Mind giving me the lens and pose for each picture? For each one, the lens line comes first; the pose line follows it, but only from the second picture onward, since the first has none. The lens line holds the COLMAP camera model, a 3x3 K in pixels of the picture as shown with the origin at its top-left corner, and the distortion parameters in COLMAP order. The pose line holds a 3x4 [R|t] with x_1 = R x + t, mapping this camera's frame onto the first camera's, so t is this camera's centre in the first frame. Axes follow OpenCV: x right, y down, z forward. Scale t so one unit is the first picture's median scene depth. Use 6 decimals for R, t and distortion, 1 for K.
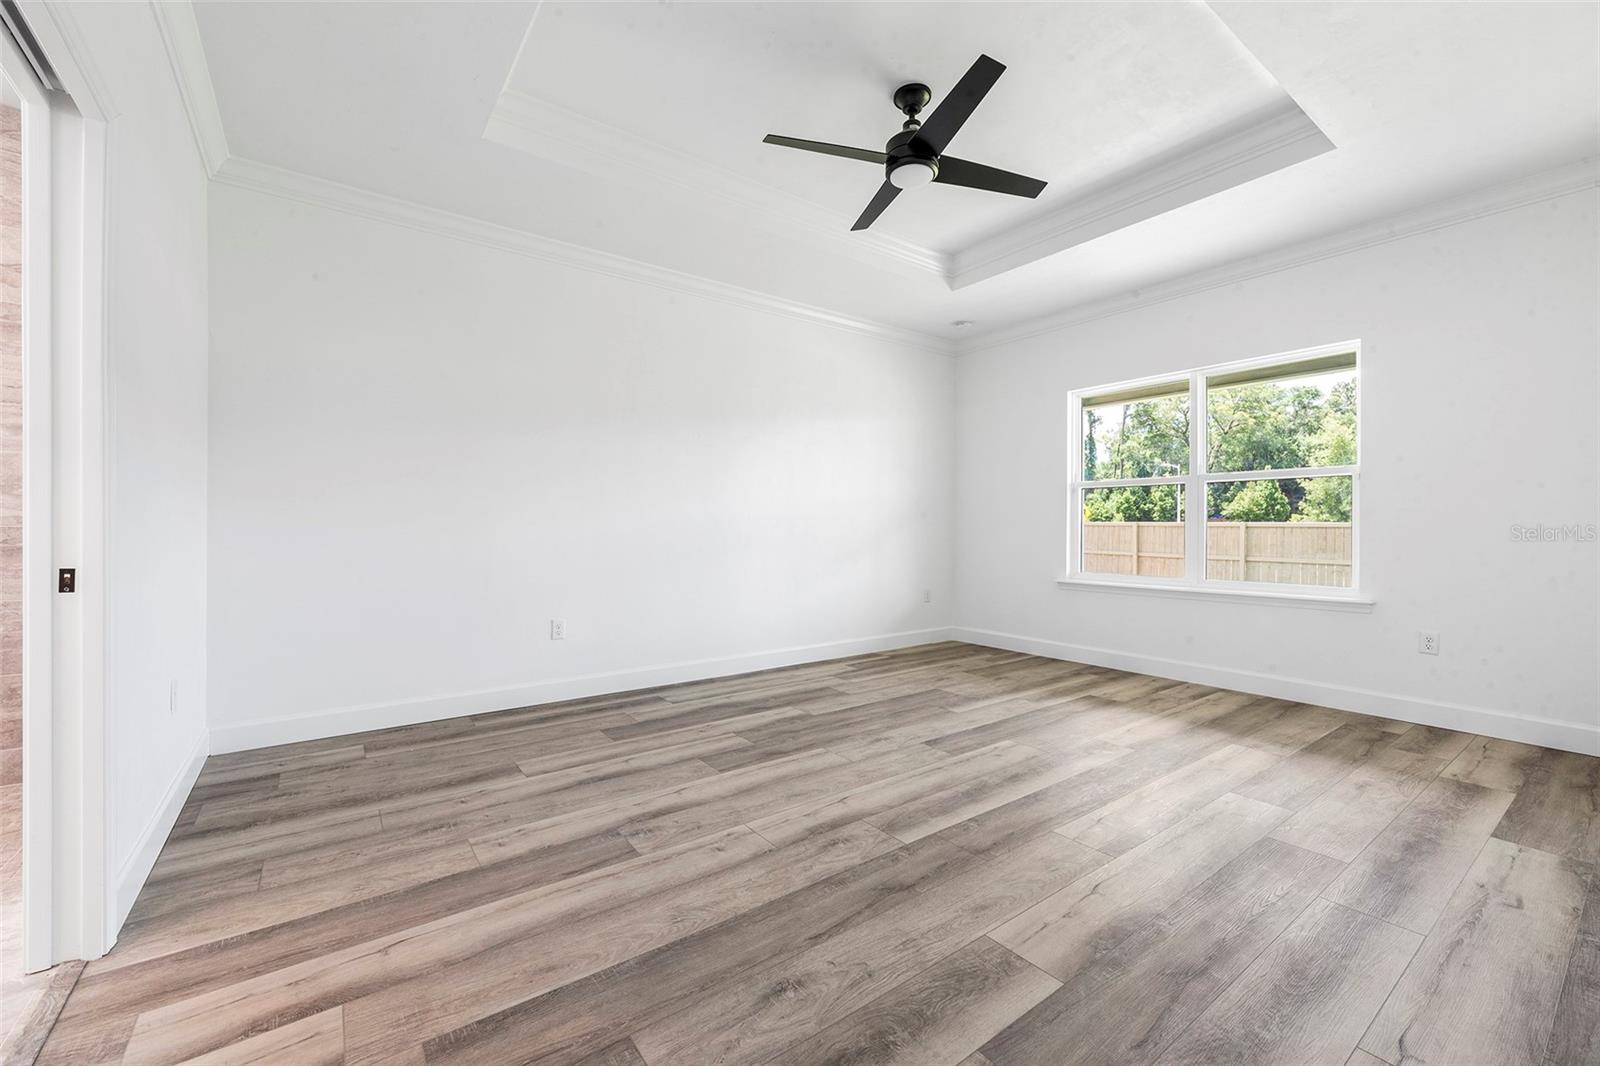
lens RADIAL K [[651.3, 0, 799.7], [0, 651.3, 529.0], [0, 0, 1]] dist [-0.003131, 0.000293]
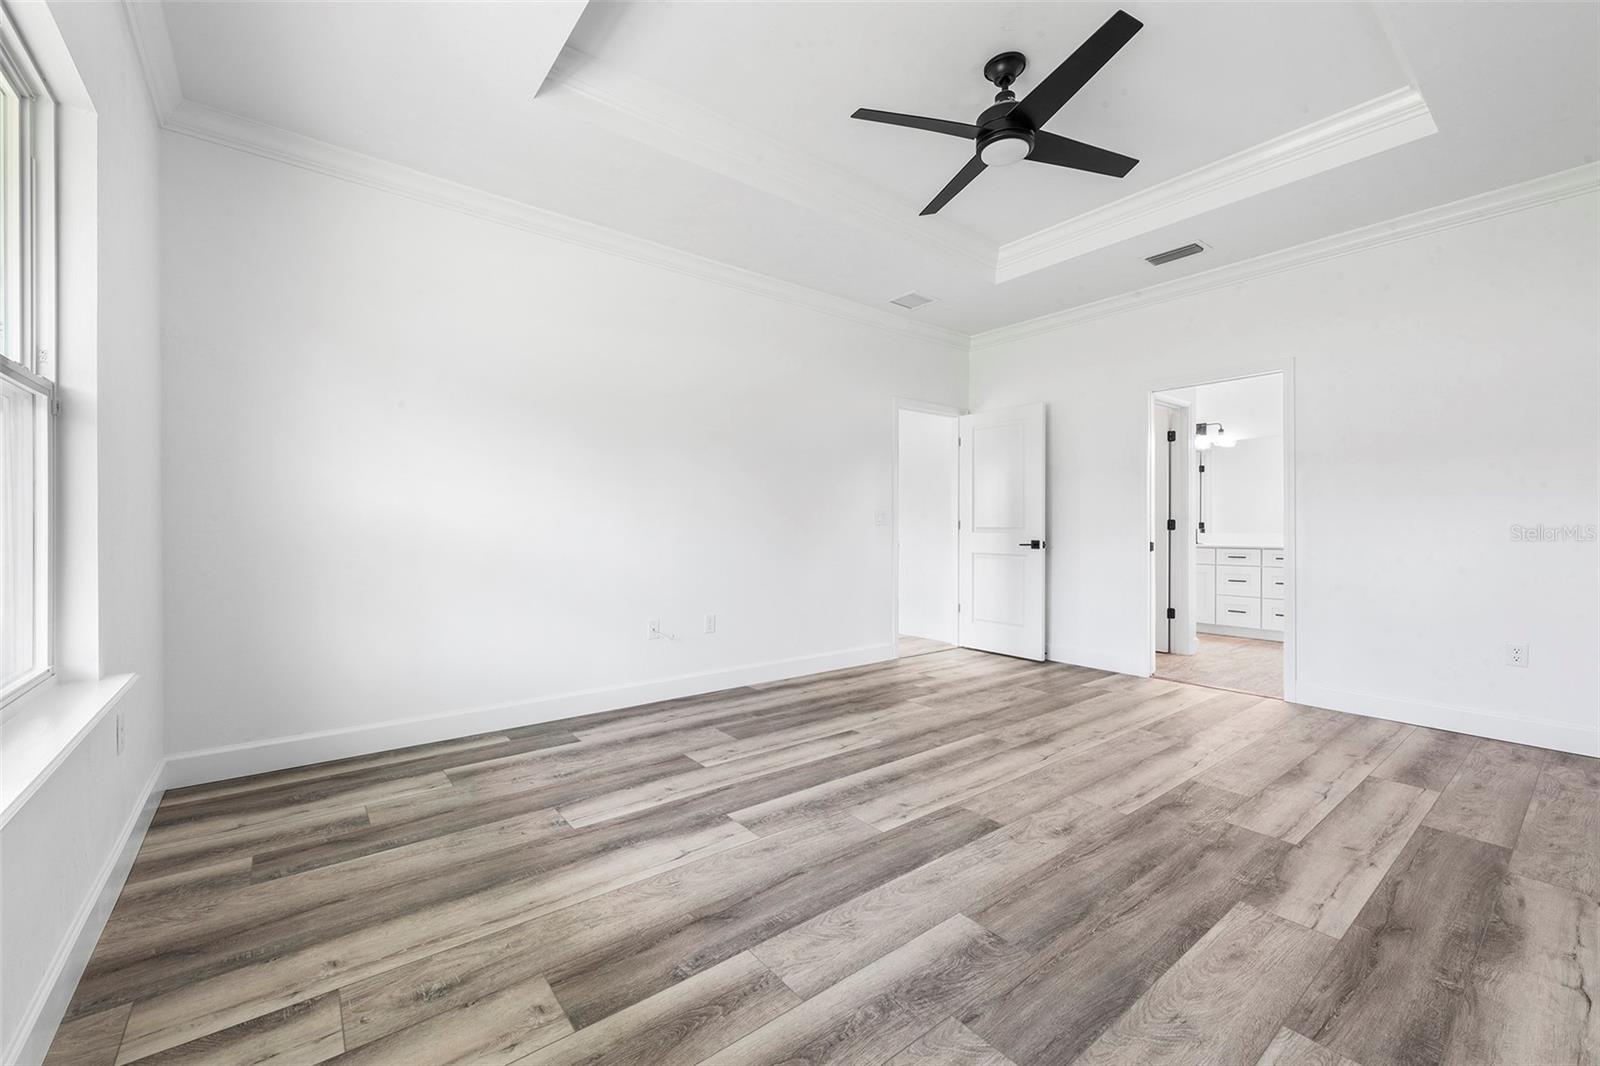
lens RADIAL K [[651.3, 0, 800.4], [0, 651.3, 528.6], [0, 0, 1]] dist [-0.003131, 0.000293]
pose [[-0.999387, -0.003726, -0.034823, 0.507565], [-0.003954, 0.999971, 0.006479, -0.007914], [0.034798, 0.006612, -0.999372, 1.978469]]
